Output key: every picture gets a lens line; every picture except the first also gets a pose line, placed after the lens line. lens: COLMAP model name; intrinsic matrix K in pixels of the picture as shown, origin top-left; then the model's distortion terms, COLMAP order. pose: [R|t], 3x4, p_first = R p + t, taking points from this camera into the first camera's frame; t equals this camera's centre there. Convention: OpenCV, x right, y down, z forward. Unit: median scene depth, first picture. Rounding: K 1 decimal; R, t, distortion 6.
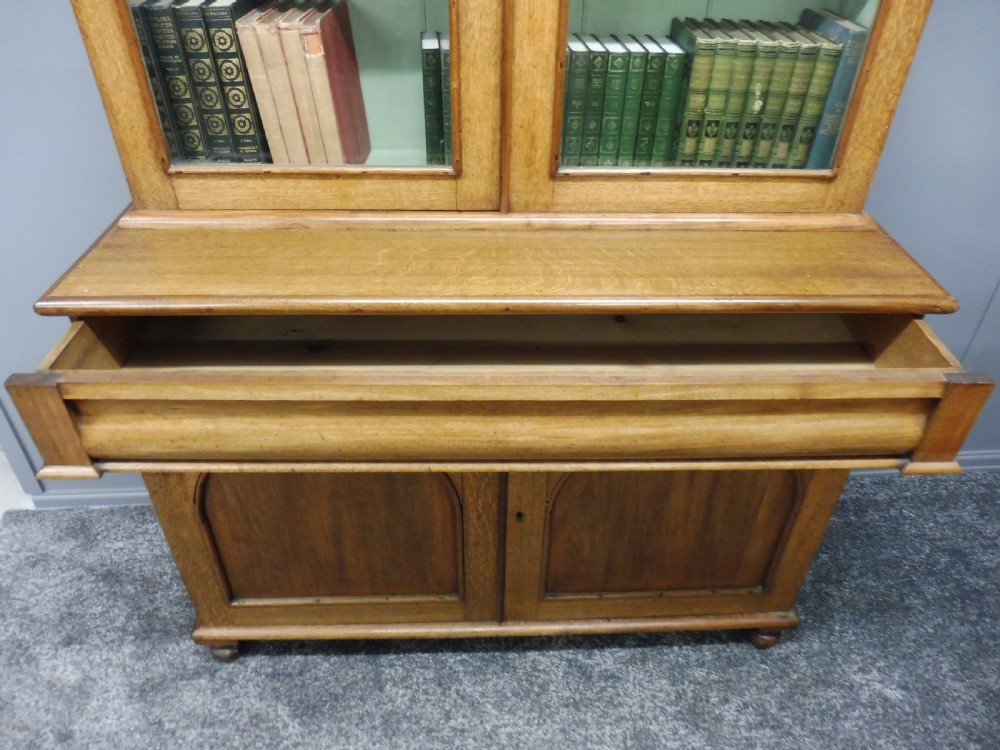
lens RADIAL K [[724.9, 0, 500.4], [0, 724.9, 381.6], [0, 0, 1]] dist [-0.055906, 0.024159]
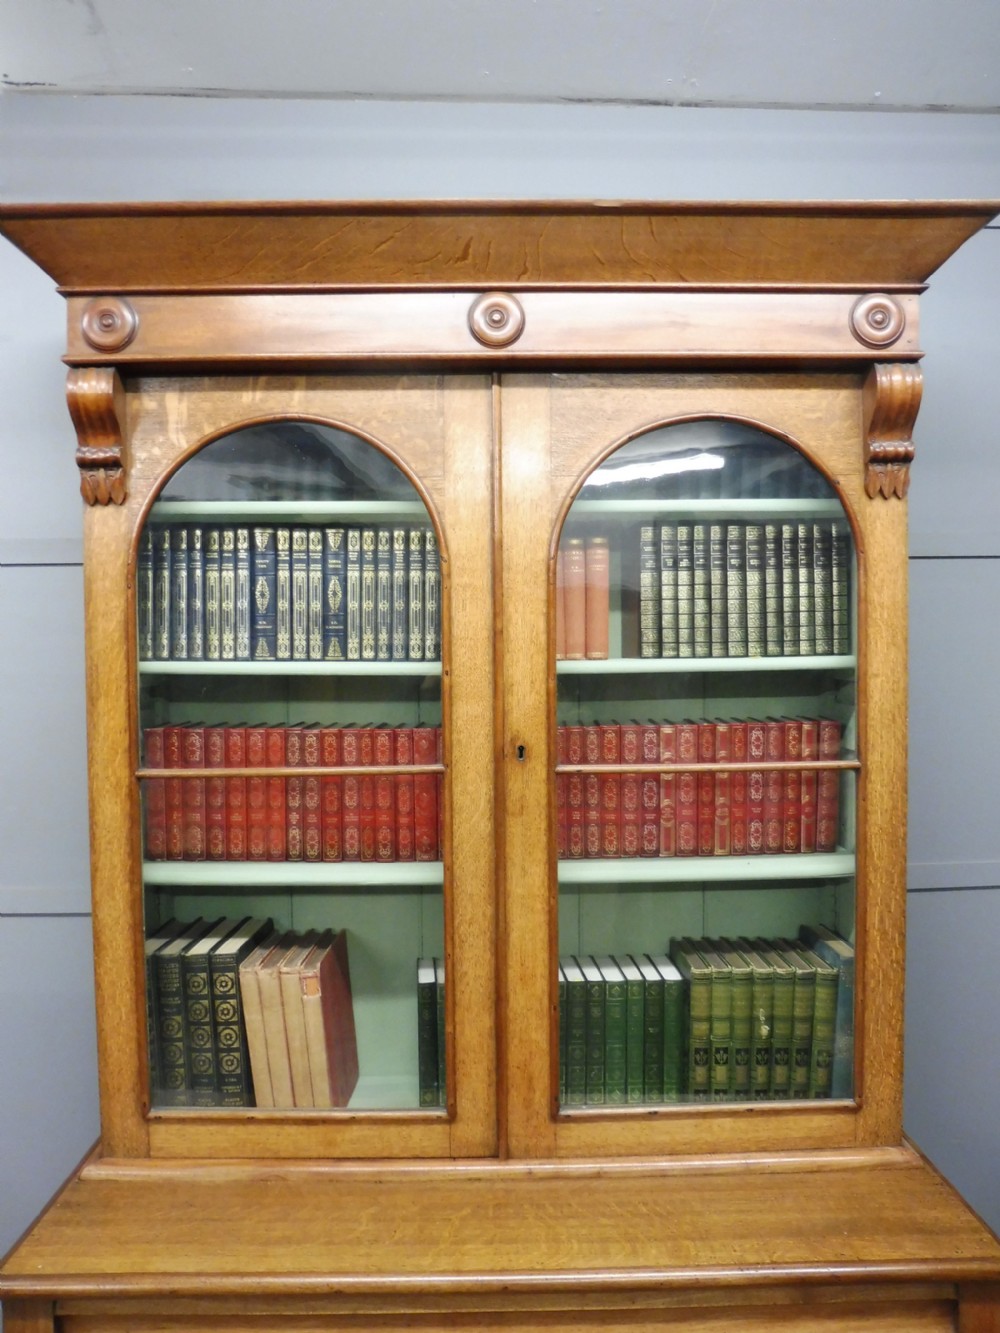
lens RADIAL K [[966.2, 0, 490.8], [0, 966.2, 676.6], [0, 0, 1]] dist [-0.055906, 0.024159]
pose [[0.999388, -0.028295, -0.020588, 0.031356], [0.010692, 0.807149, -0.590251, -0.015969], [0.033318, 0.589670, 0.806957, -0.324347]]
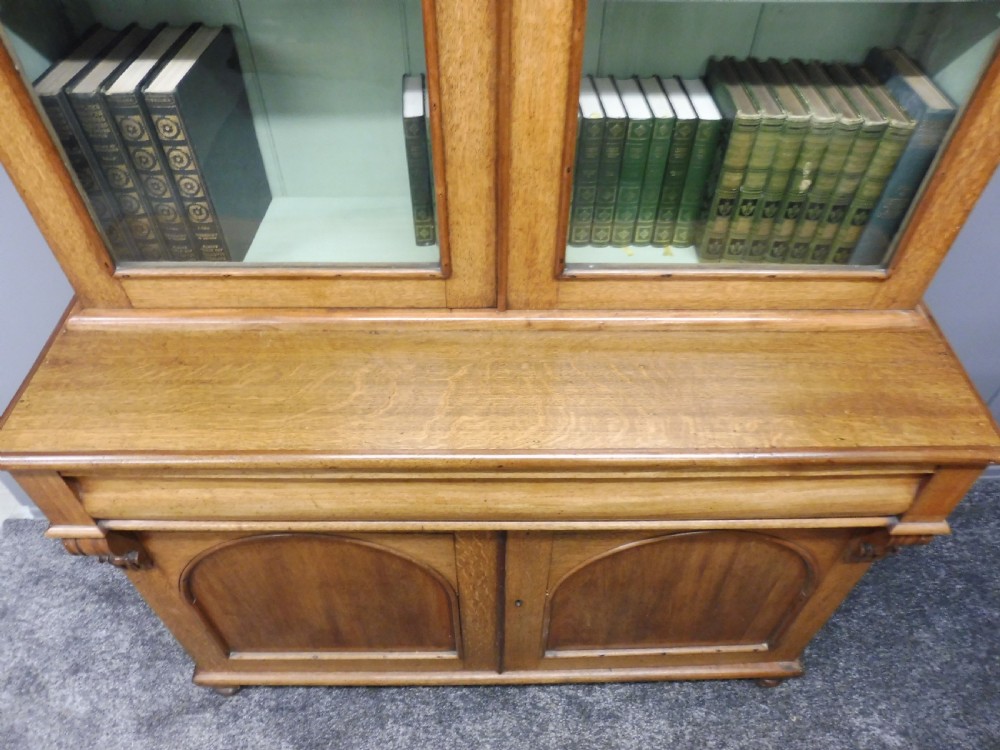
lens RADIAL K [[724.9, 0, 499.7], [0, 724.9, 384.8], [0, 0, 1]] dist [-0.055906, 0.024159]
pose [[0.999696, 0.009503, -0.022751, 0.023789], [-0.005231, 0.983486, 0.180911, -0.301518], [0.024095, -0.180737, 0.983236, 0.123672]]
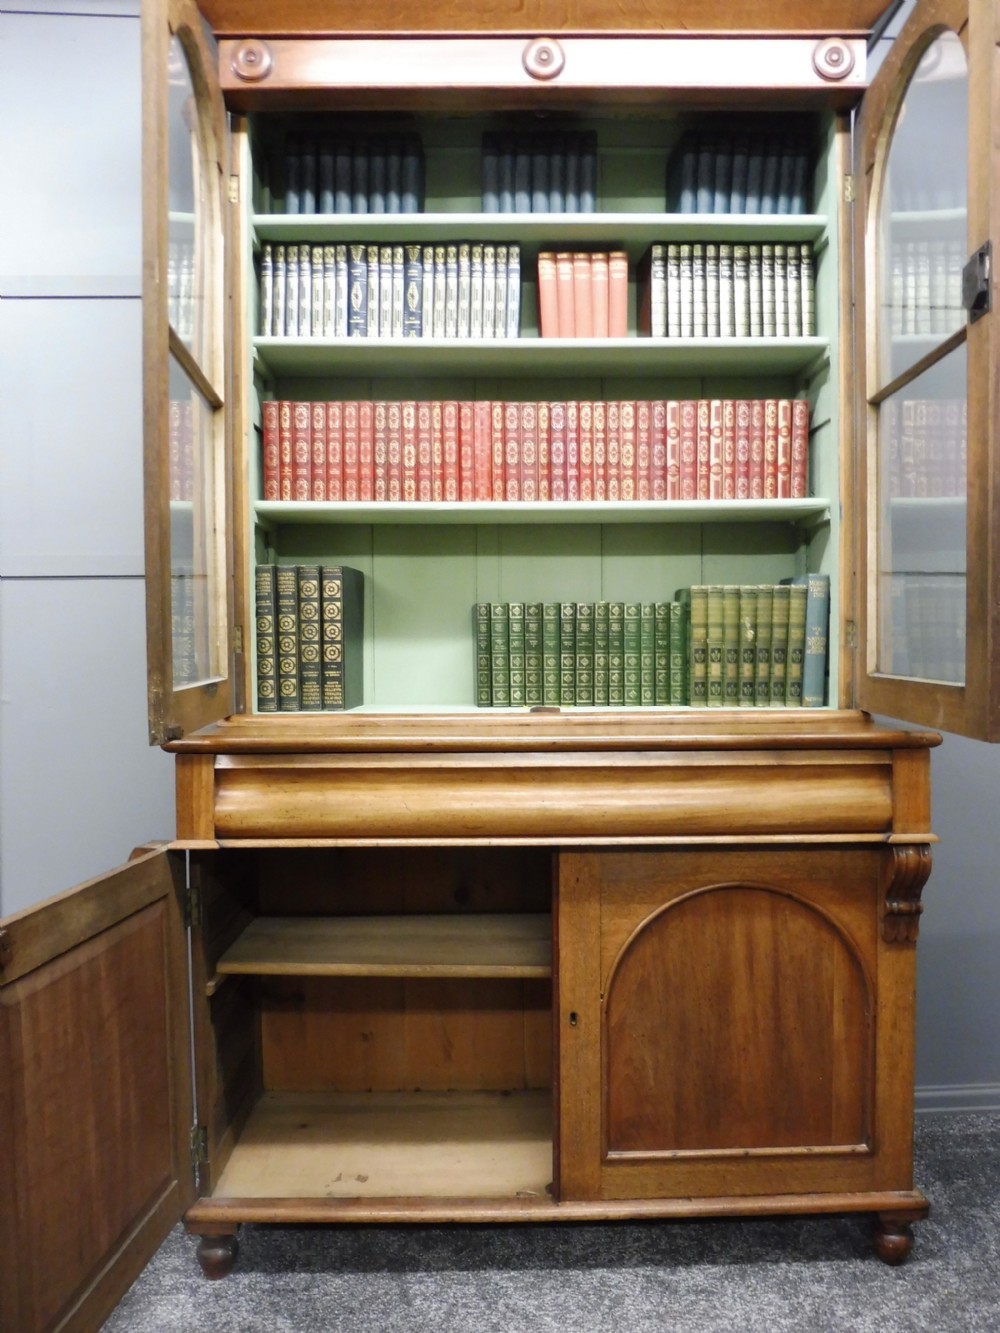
lens RADIAL K [[966.2, 0, 488.0], [0, 966.2, 678.8], [0, 0, 1]] dist [-0.055906, 0.024159]
pose [[0.999352, -0.025312, -0.025576, -0.047068], [0.005632, 0.812035, -0.583582, 0.624180], [0.035540, 0.583060, 0.811651, -0.301959]]
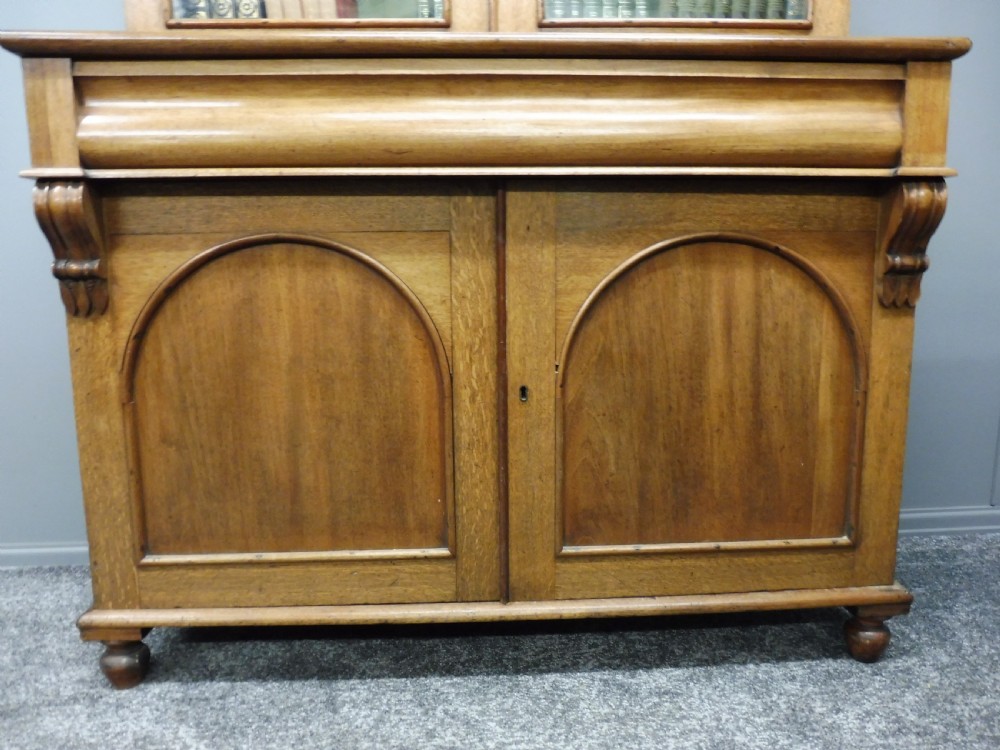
lens RADIAL K [[724.9, 0, 504.5], [0, 724.9, 380.5], [0, 0, 1]] dist [-0.055906, 0.024159]
pose [[0.999625, -0.026042, 0.008455, -0.001525], [0.026918, 0.878220, -0.477498, 0.628870], [0.005010, 0.477547, 0.878592, 0.322169]]
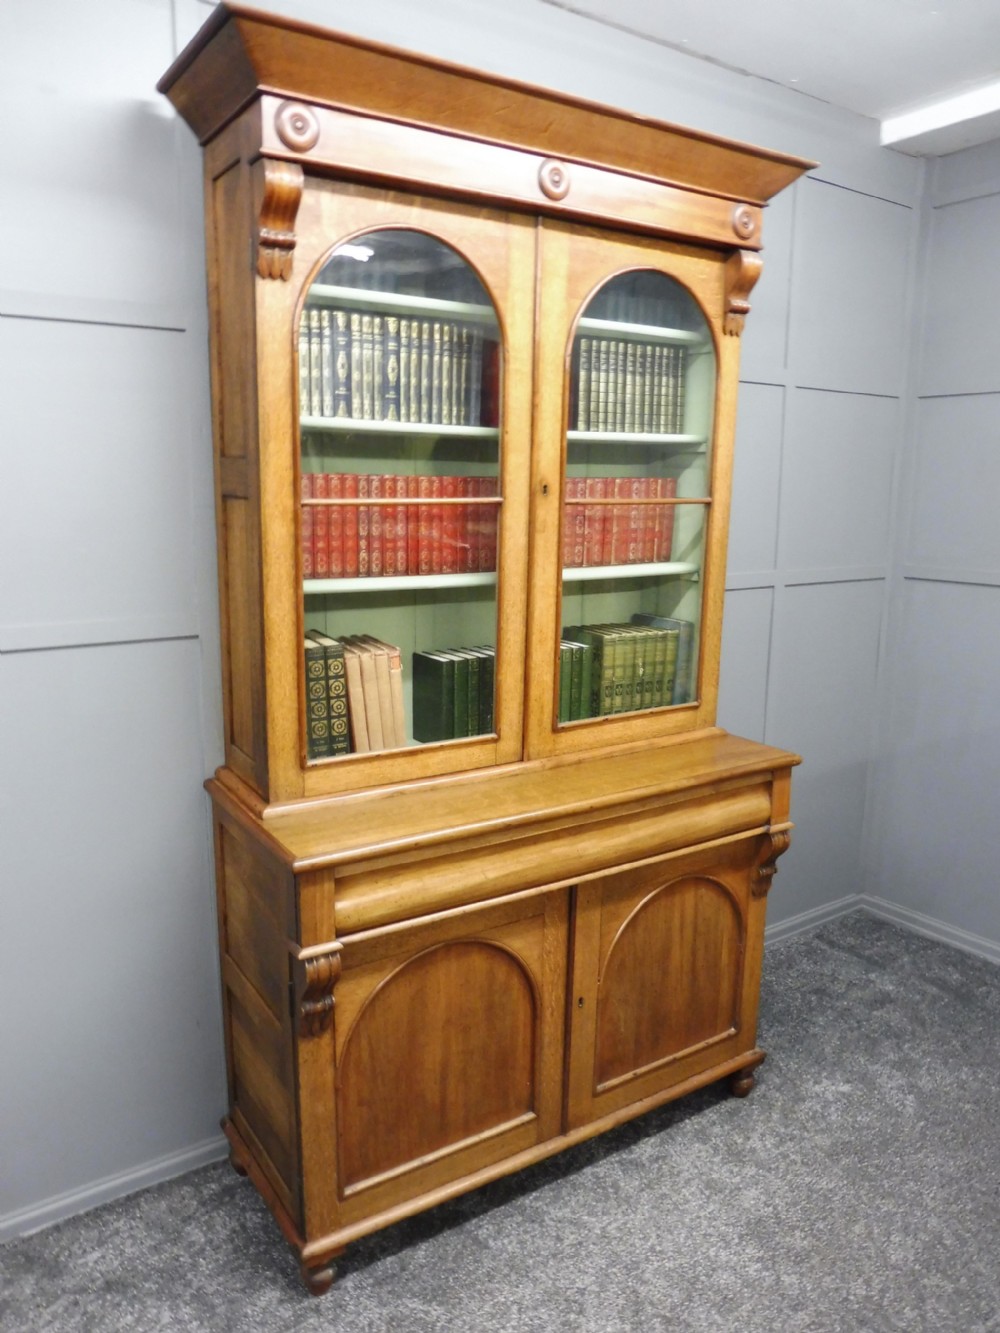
lens RADIAL K [[966.2, 0, 487.9], [0, 966.2, 679.6], [0, 0, 1]] dist [-0.055906, 0.024159]
pose [[0.862639, -0.112084, 0.493245, -0.944822], [0.309451, 0.888306, -0.339343, 0.231822], [-0.400117, 0.445365, 0.800972, -0.523947]]
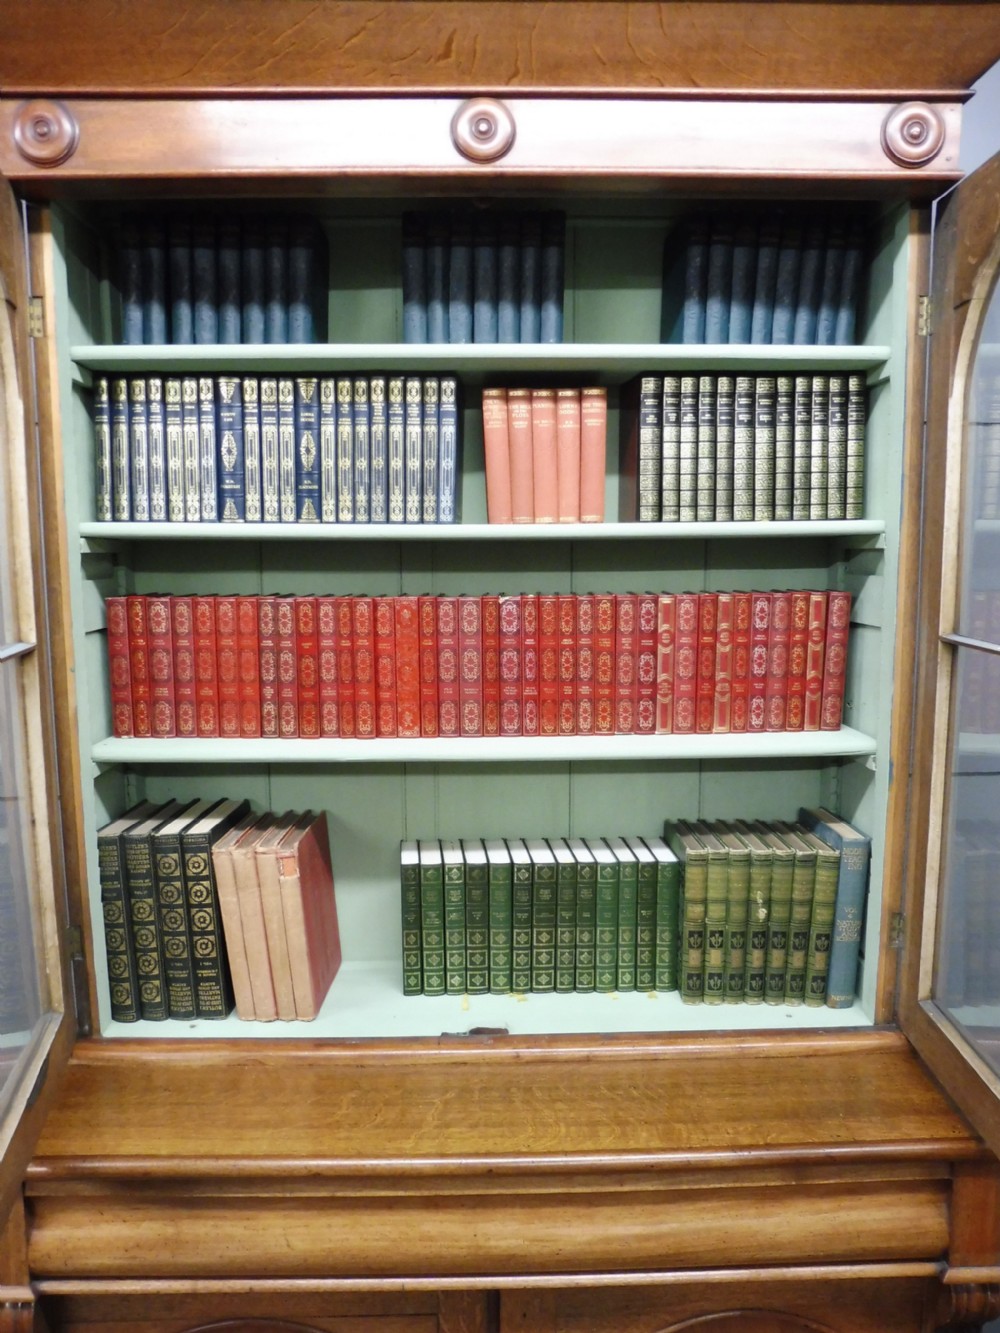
lens RADIAL K [[966.2, 0, 491.8], [0, 966.2, 673.9], [0, 0, 1]] dist [-0.055906, 0.024159]
pose [[0.999601, -0.024166, -0.014646, 0.036061], [0.013422, 0.862135, -0.506500, -0.029876], [0.024867, 0.506101, 0.862115, -0.230257]]
